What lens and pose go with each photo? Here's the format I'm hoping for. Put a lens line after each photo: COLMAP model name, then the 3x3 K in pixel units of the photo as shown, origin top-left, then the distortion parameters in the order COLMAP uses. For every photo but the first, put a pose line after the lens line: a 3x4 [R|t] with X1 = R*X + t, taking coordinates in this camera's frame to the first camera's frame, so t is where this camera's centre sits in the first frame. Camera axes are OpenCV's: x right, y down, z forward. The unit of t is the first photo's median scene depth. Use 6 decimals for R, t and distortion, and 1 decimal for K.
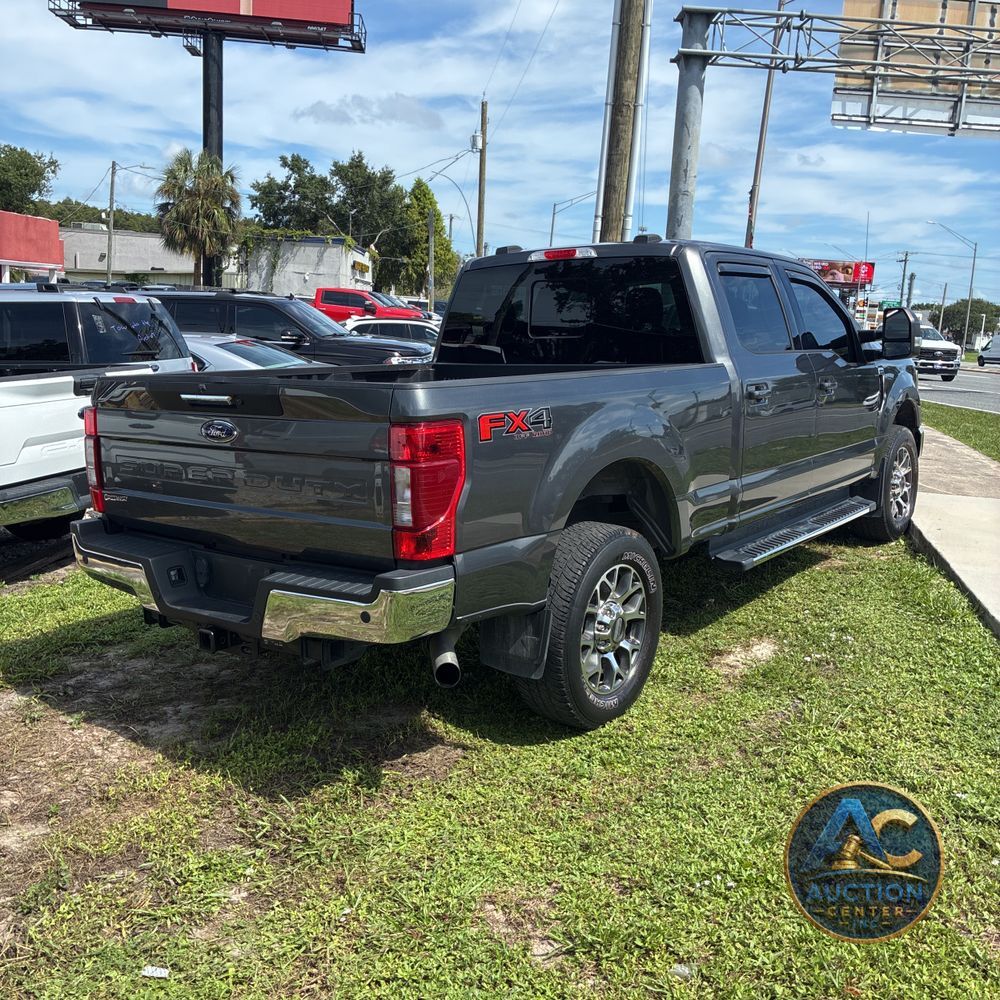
lens RADIAL K [[1012.7, 0, 500.0], [0, 1012.7, 500.0], [0, 0, 1]] dist [0.019718, -0.029153]
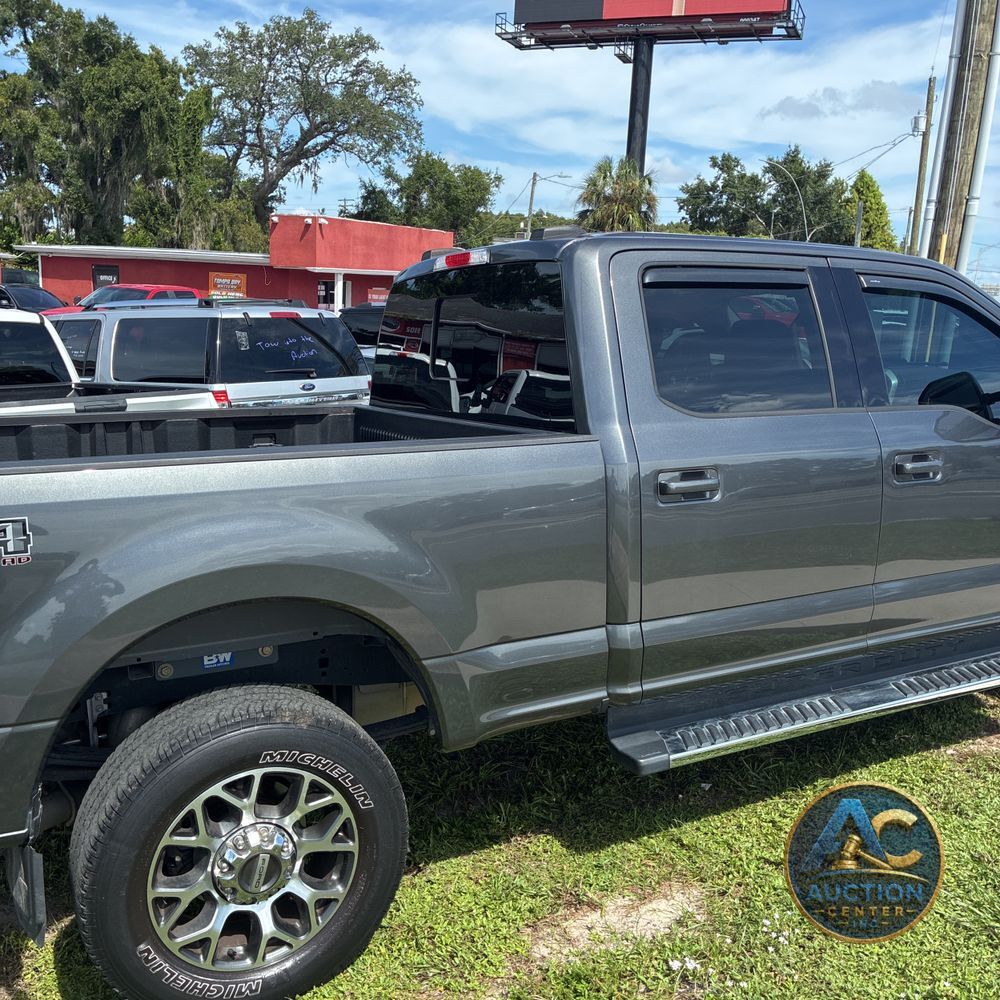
lens RADIAL K [[1000.7, 0, 487.4], [0, 1000.7, 498.8], [0, 0, 1]] dist [0.006122, 0.002592]
pose [[0.895327, 0.079208, -0.438309, 0.048078], [-0.079210, 0.996690, 0.018314, -0.011825], [0.438309, 0.018321, 0.898638, 0.050056]]
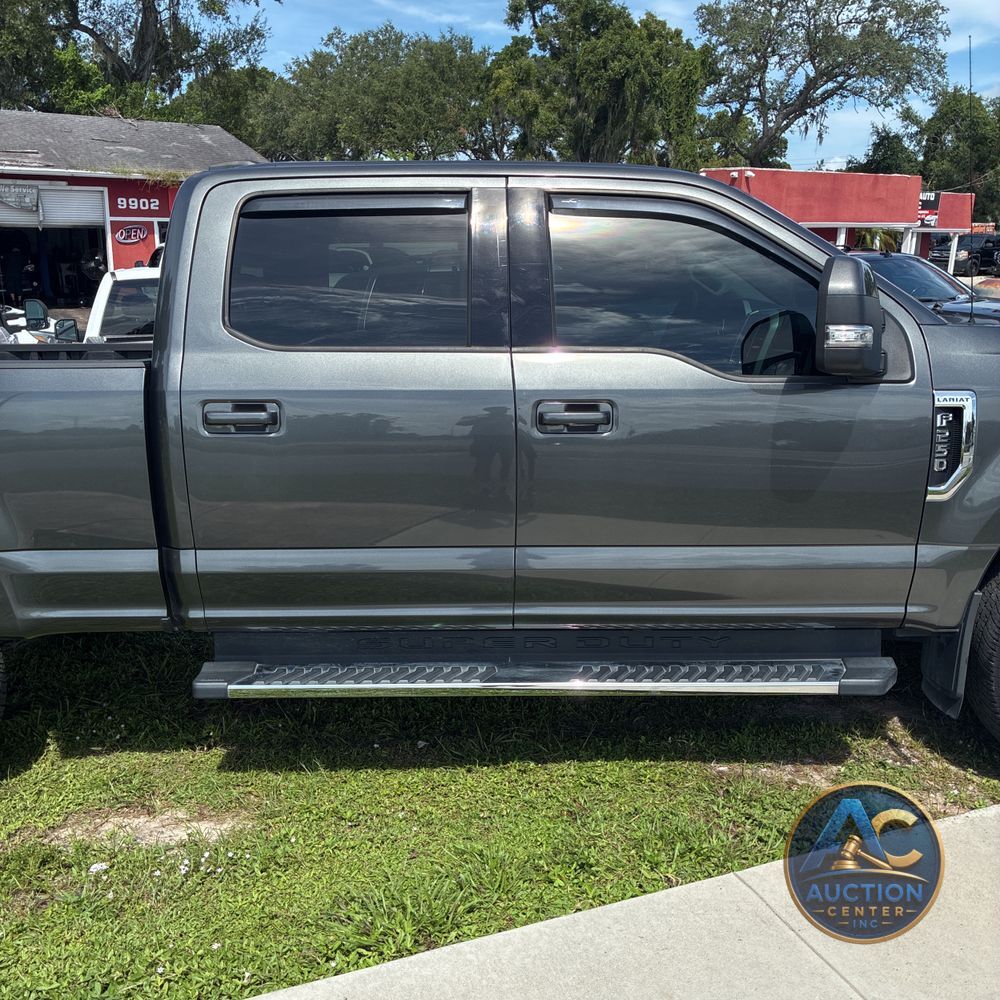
lens RADIAL K [[1009.9, 0, 500.0], [0, 1009.9, 500.0], [0, 0, 1]] dist [0.014188, -0.008434]
pose [[0.581071, 0.158741, -0.798221, 0.107033], [-0.125643, 0.986532, 0.104728, -0.015039], [0.804096, 0.039437, 0.593190, 0.085203]]
